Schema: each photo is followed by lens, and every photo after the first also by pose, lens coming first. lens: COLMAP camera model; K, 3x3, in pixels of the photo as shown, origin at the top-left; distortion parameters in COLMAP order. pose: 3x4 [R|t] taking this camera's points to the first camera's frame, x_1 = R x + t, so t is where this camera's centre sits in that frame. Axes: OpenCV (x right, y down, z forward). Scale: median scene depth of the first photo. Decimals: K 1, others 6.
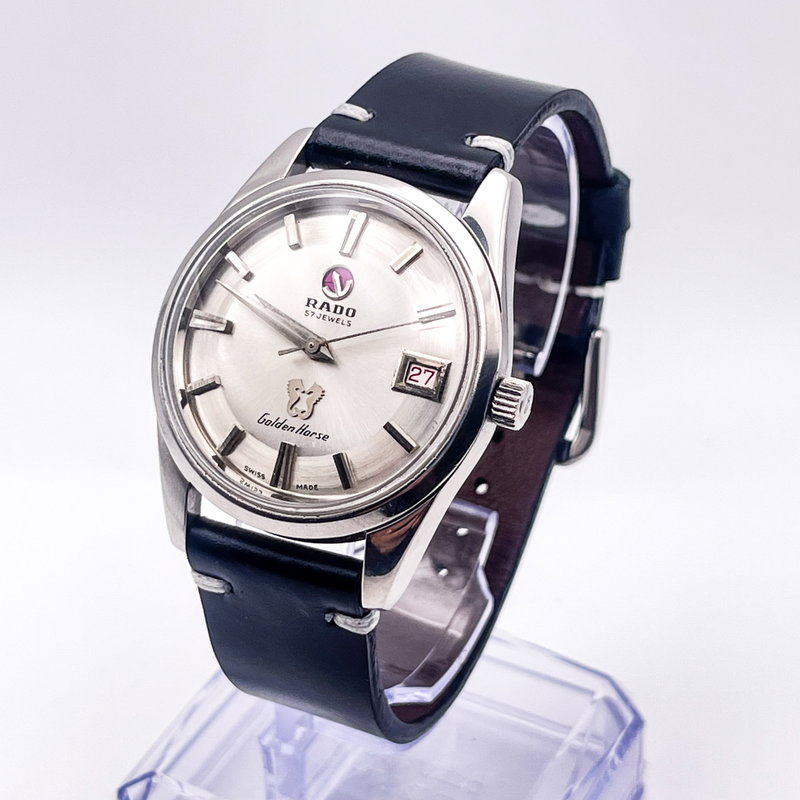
lens RADIAL K [[2107.6, 0, 399.2], [0, 2107.6, 399.8], [0, 0, 1]] dist [0.600400, 0.000000]
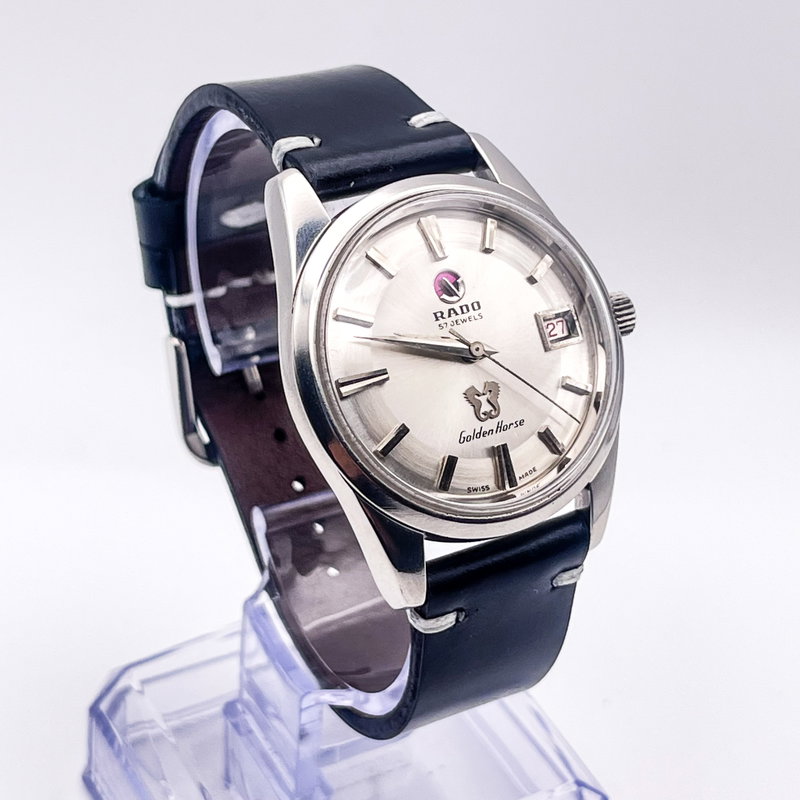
lens RADIAL K [[2107.6, 0, 399.2], [0, 2107.6, 404.0], [0, 0, 1]] dist [0.600400, 0.000000]
pose [[0.569094, -0.428015, 0.702094, -0.758919], [0.417295, 0.886056, 0.201918, -0.214667], [-0.708518, 0.178070, 0.682857, 0.327630]]
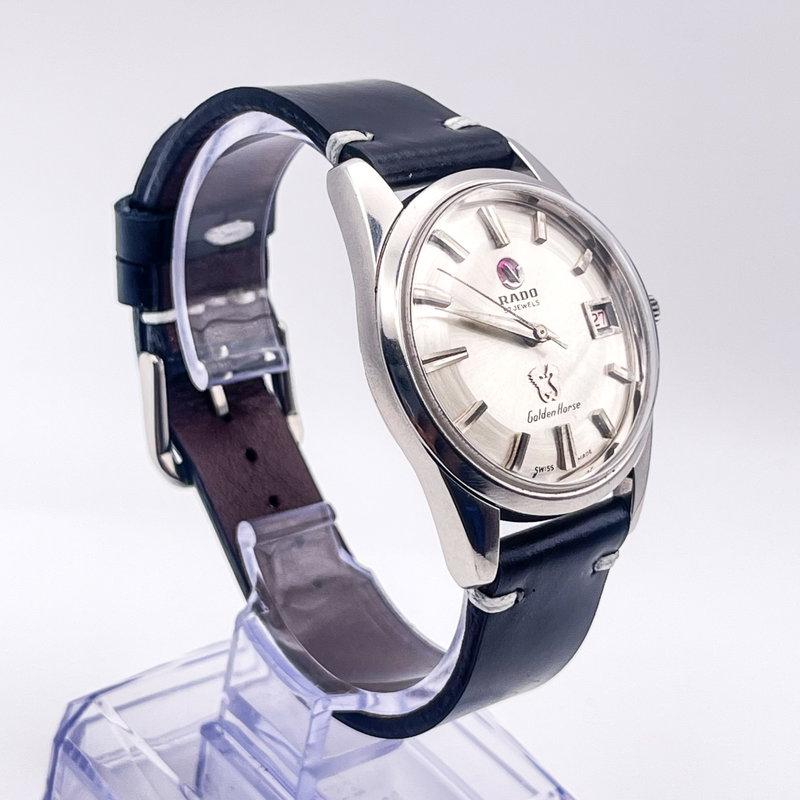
lens RADIAL K [[2107.6, 0, 402.3], [0, 2107.6, 401.6], [0, 0, 1]] dist [0.600400, 0.000000]
pose [[0.404505, -0.365654, 0.838256, -0.928015], [0.380248, 0.900852, 0.209468, -0.231914], [-0.831738, 0.234014, 0.503438, 0.519573]]
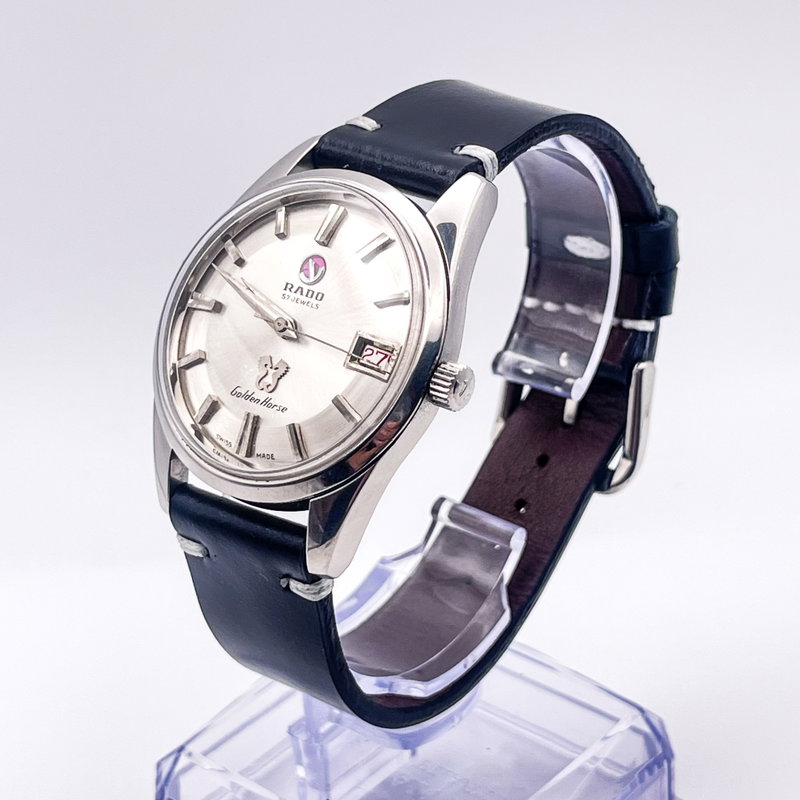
lens RADIAL K [[2107.6, 0, 401.5], [0, 2107.6, 397.9], [0, 0, 1]] dist [0.600400, 0.000000]
pose [[0.973795, 0.060369, -0.219271, 0.248512], [-0.078406, 0.994134, -0.074503, 0.084040], [0.213487, 0.089743, 0.972815, -0.029294]]
